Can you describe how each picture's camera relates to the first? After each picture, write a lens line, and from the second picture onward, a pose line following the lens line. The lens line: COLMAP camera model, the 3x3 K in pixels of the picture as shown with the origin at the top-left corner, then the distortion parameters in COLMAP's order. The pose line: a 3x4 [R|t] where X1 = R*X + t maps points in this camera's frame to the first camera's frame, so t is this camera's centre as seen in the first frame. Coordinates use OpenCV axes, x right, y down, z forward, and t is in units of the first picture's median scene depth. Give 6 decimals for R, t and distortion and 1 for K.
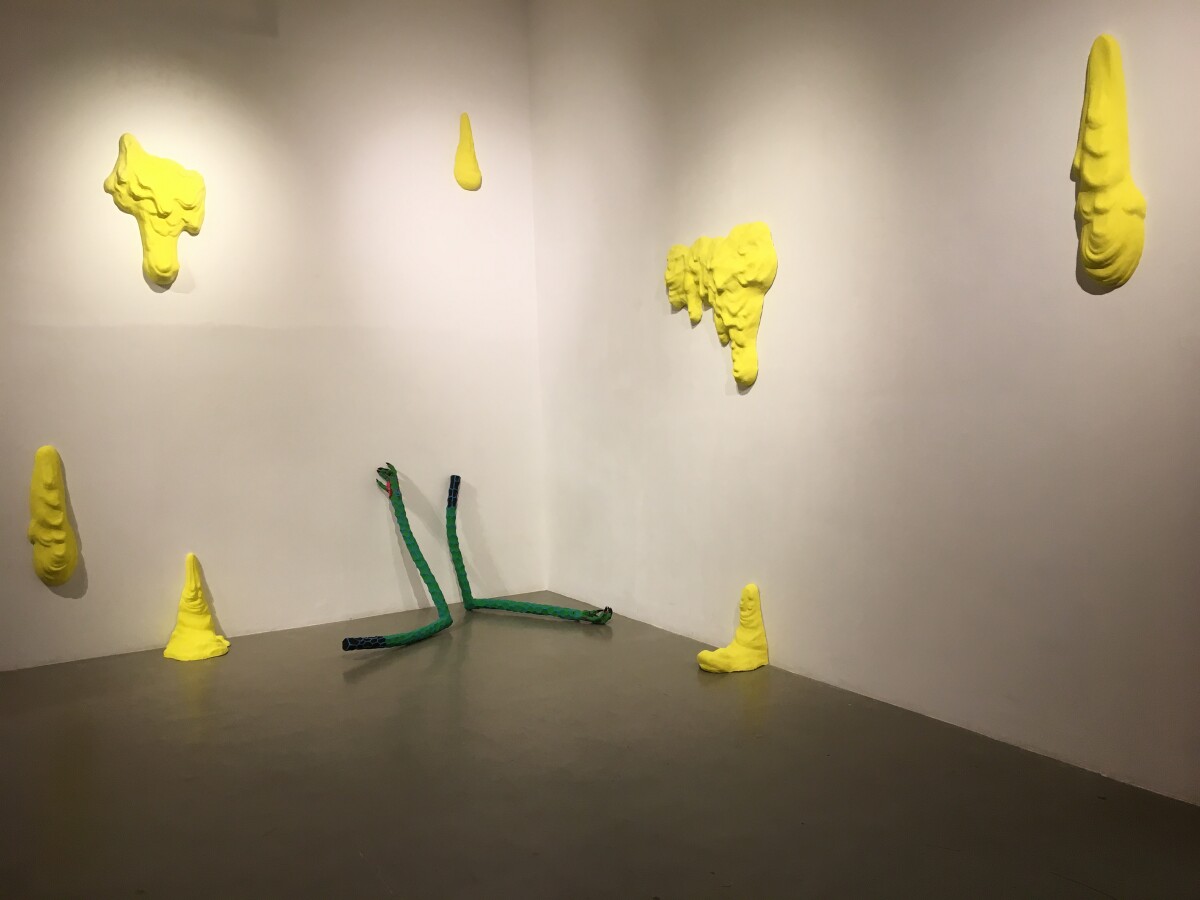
lens RADIAL K [[1012.4, 0, 600.2], [0, 1012.4, 448.0], [0, 0, 1]] dist [-0.001257, 0.000016]
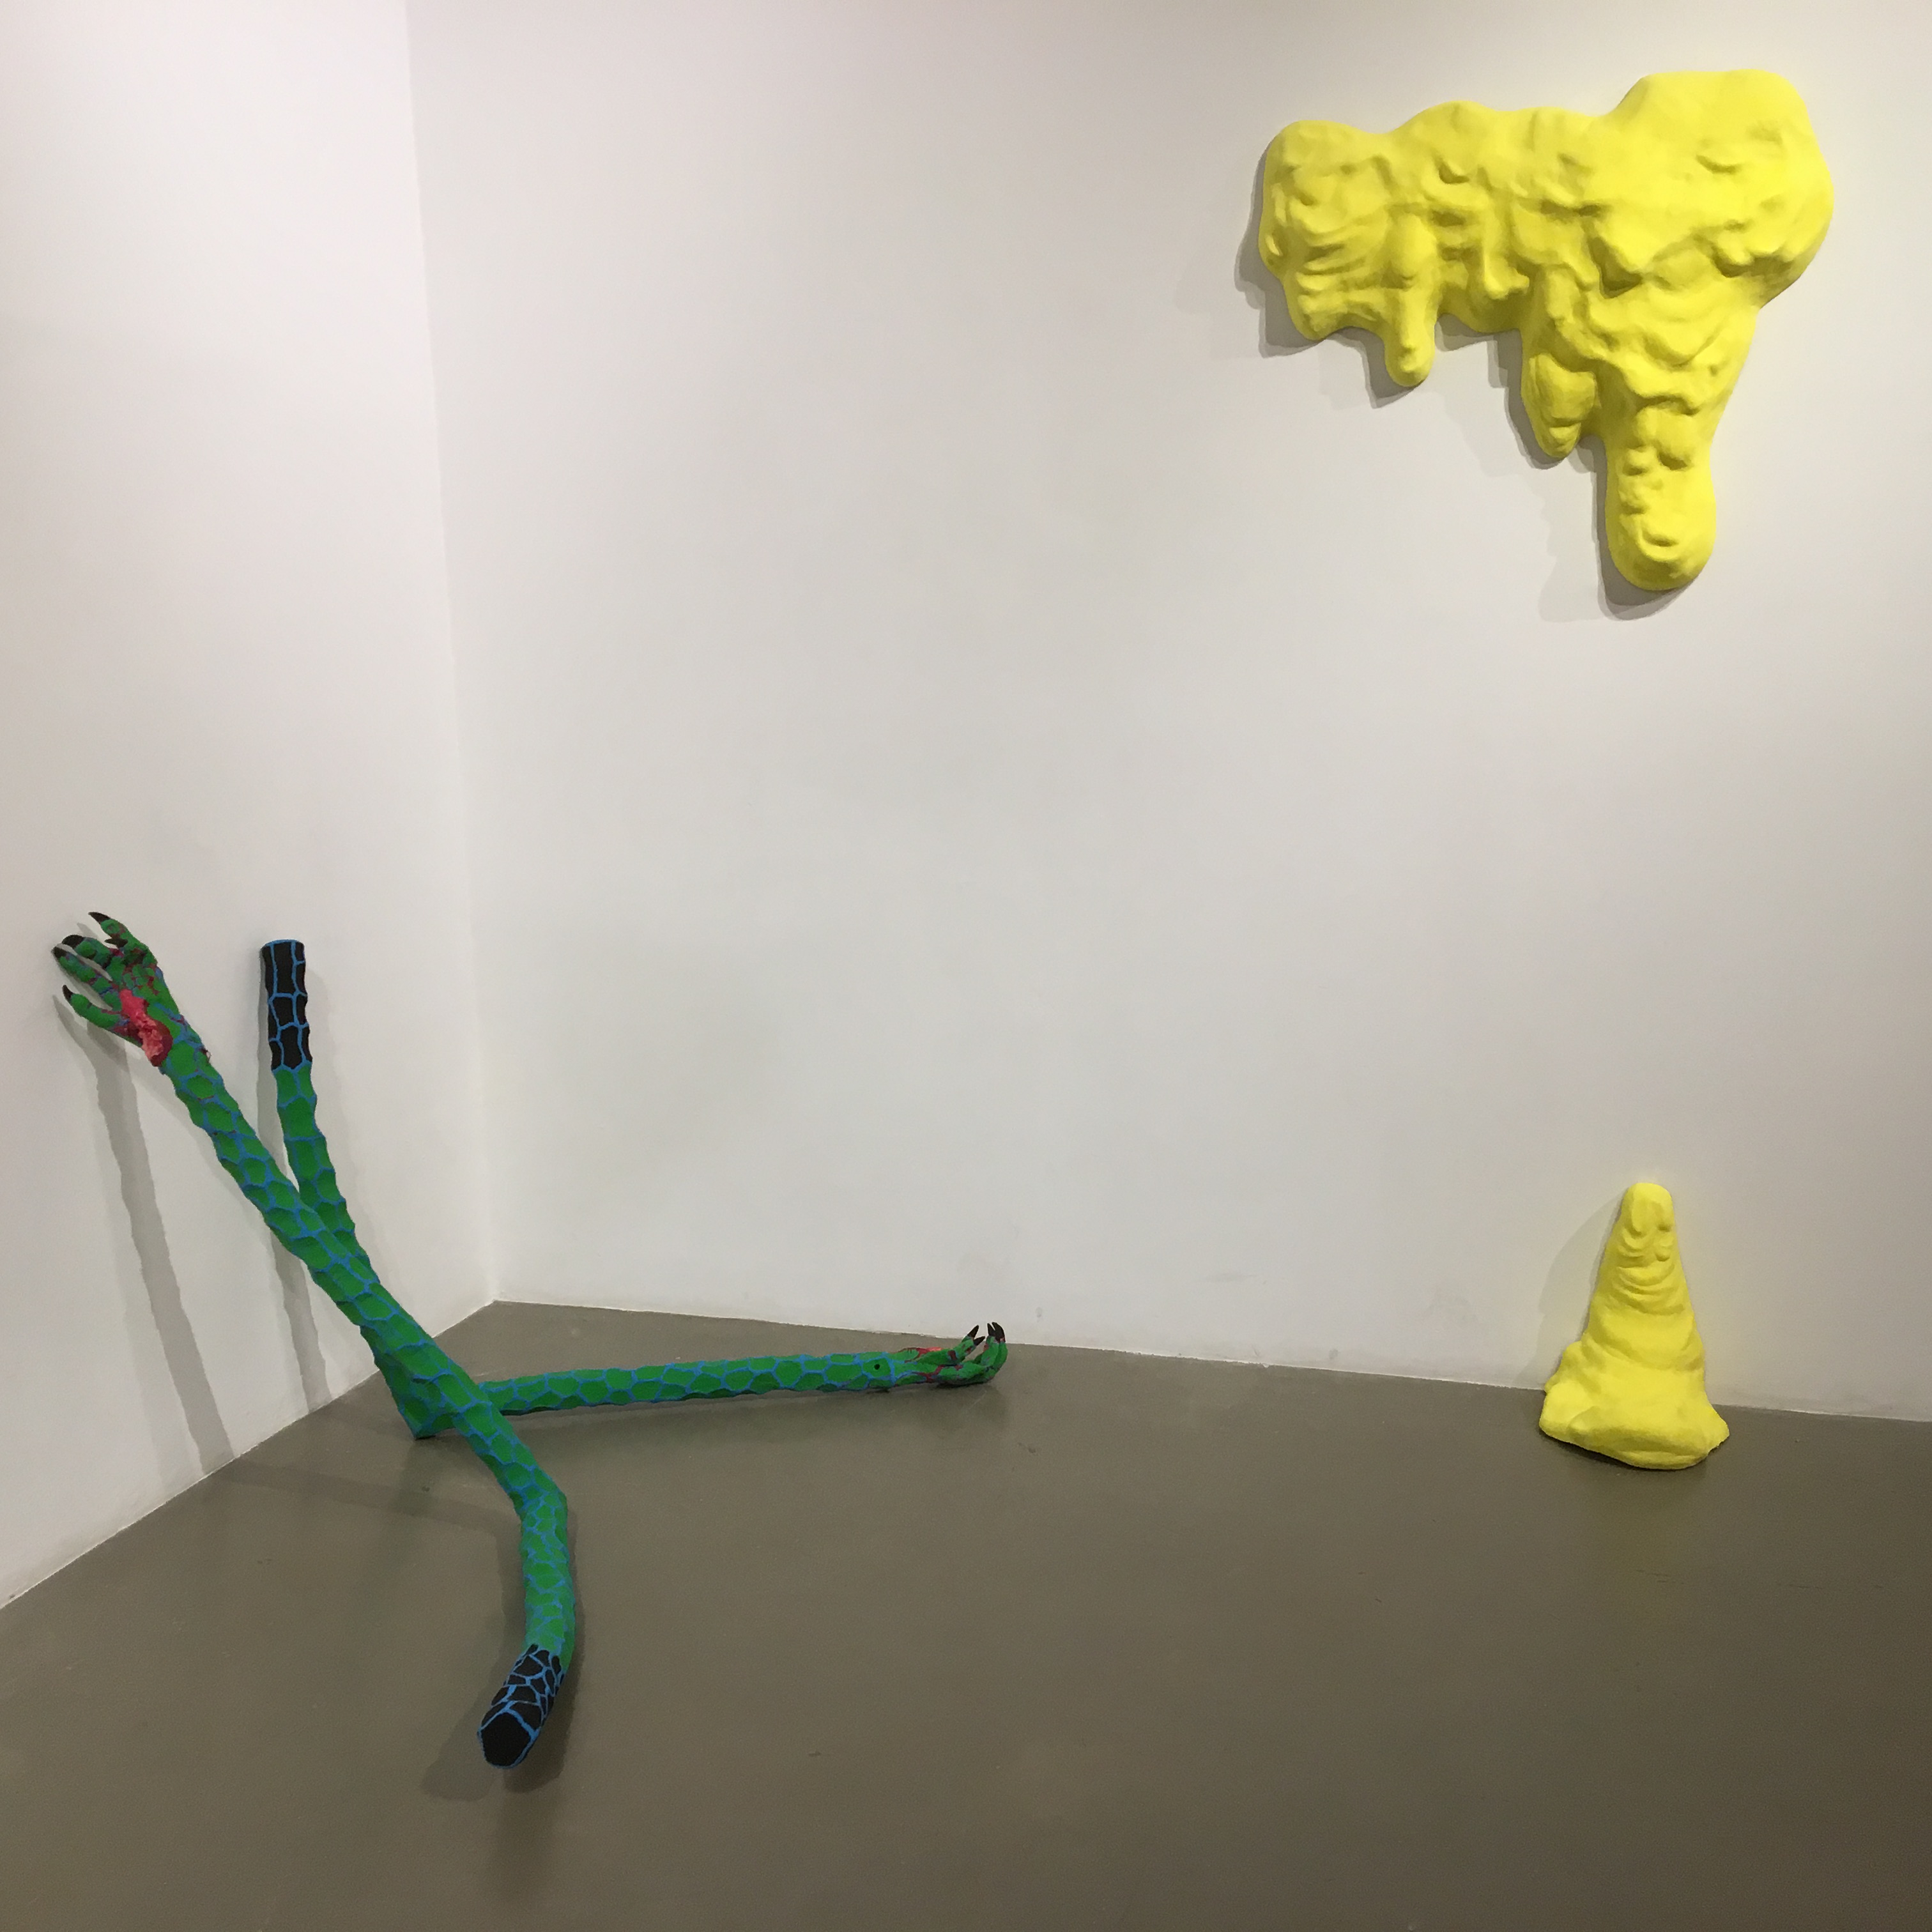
lens RADIAL K [[2144.1, 0, 966.0], [0, 2144.1, 970.1], [0, 0, 1]] dist [-0.004867, 0.000000]
pose [[0.748526, -0.096047, 0.656113, -0.490779], [0.039959, 0.994190, 0.099951, -0.017418], [-0.661900, -0.048599, 0.748015, 0.628111]]
